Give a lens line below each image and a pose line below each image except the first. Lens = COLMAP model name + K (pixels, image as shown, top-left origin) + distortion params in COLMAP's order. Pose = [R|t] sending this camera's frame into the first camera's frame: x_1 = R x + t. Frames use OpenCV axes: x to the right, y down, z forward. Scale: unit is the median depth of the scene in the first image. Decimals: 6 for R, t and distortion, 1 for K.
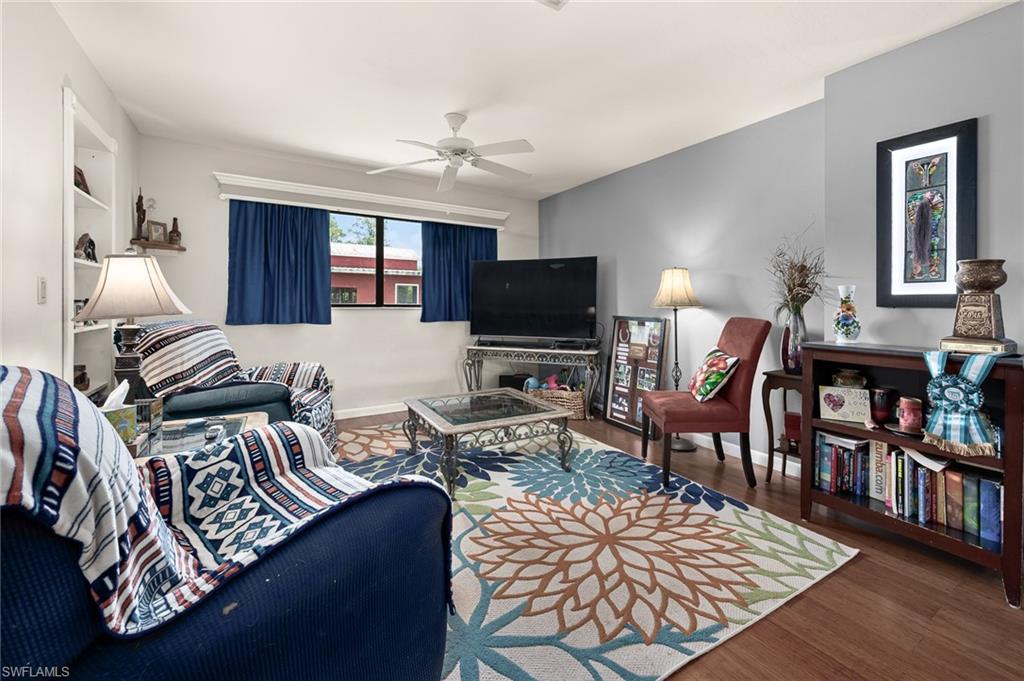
lens RADIAL K [[415.3, 0, 513.6], [0, 415.3, 302.4], [0, 0, 1]] dist [-0.002309, 0.000288]
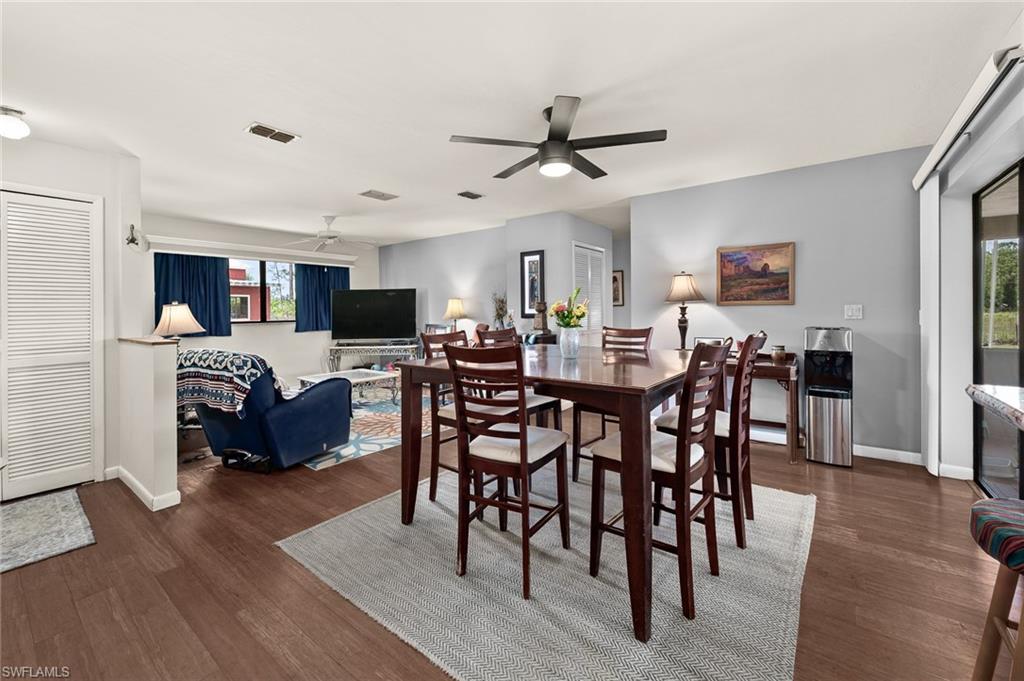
lens RADIAL K [[415.3, 0, 516.4], [0, 415.3, 312.1], [0, 0, 1]] dist [-0.002309, 0.000288]
pose [[0.929835, -0.020527, 0.367405, -0.048192], [0.017277, 0.999777, 0.012133, -0.038804], [-0.367572, -0.004934, 0.929982, -0.903850]]
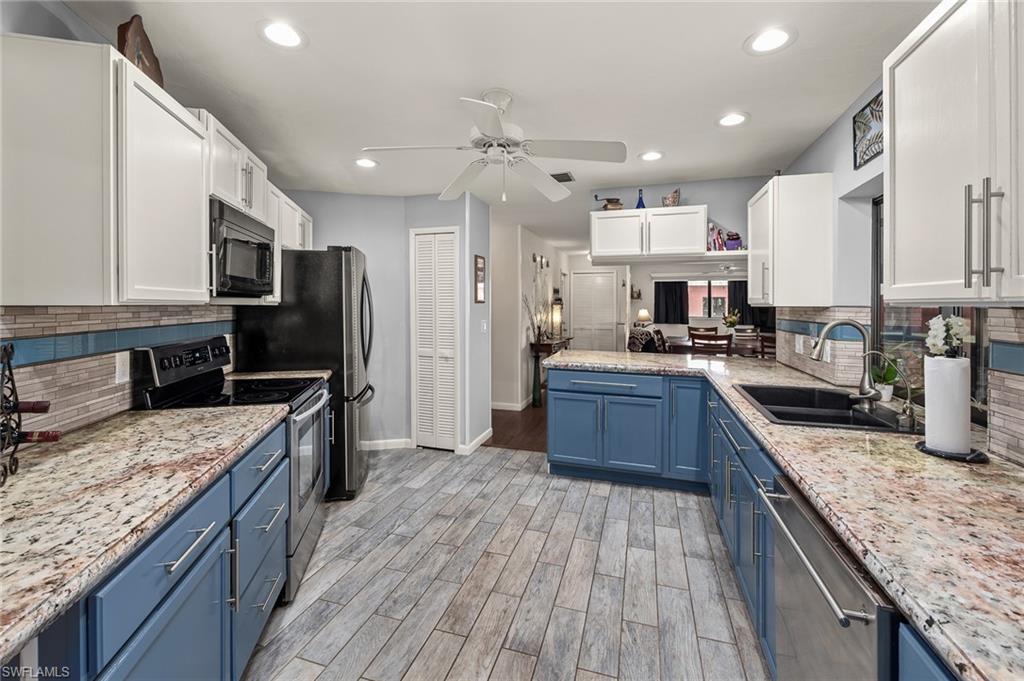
lens RADIAL K [[415.3, 0, 519.8], [0, 415.3, 307.5], [0, 0, 1]] dist [-0.002309, 0.000288]
pose [[0.664946, 0.002525, -0.746887, 1.004002], [0.001387, 0.999988, 0.004615, -0.085653], [0.746890, -0.004105, 0.664935, -1.905011]]
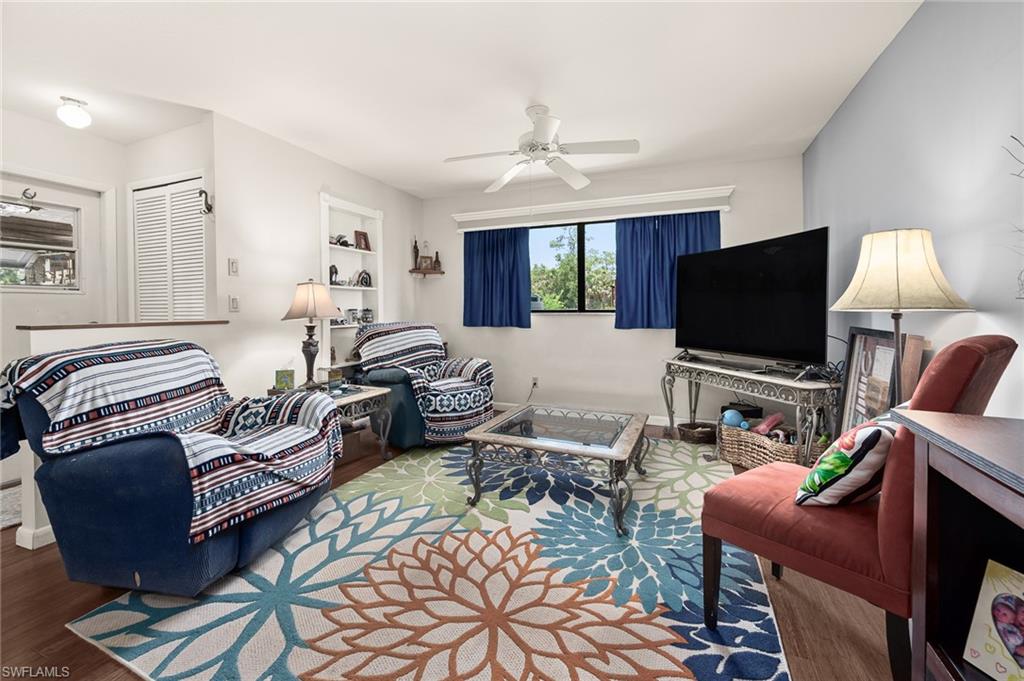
lens RADIAL K [[415.3, 0, 515.1], [0, 415.3, 312.9], [0, 0, 1]] dist [-0.002309, 0.000288]
pose [[0.594699, -0.003244, -0.803942, 0.536587], [0.012264, 0.999912, 0.005037, 0.006353], [0.803855, -0.012855, 0.594687, 0.367071]]
